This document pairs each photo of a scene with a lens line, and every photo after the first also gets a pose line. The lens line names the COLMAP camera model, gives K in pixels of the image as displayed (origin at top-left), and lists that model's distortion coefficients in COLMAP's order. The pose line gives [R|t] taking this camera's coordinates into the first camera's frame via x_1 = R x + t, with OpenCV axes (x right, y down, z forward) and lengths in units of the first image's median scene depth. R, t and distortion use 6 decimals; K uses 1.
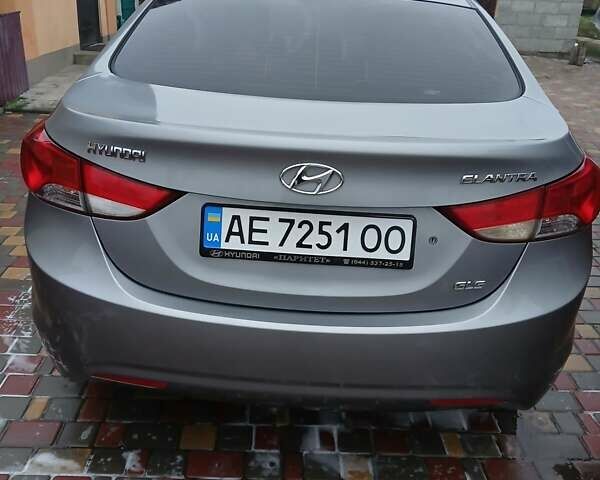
lens RADIAL K [[605.1, 0, 300.0], [0, 605.1, 240.0], [0, 0, 1]] dist [0.006814, -0.003962]
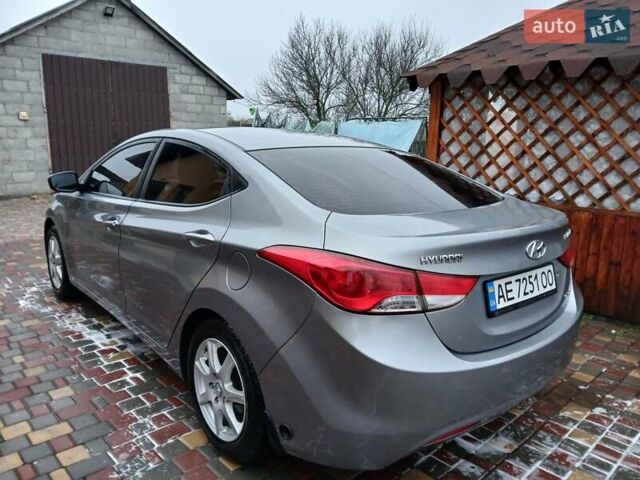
lens RADIAL K [[506.2, 0, 319.7], [0, 506.2, 249.8], [0, 0, 1]] dist [-0.023678, -0.012928]
pose [[0.720700, -0.168440, 0.672473, -1.251547], [0.274586, 0.960056, -0.053805, -0.178035], [-0.636549, 0.223429, 0.738163, 0.339214]]
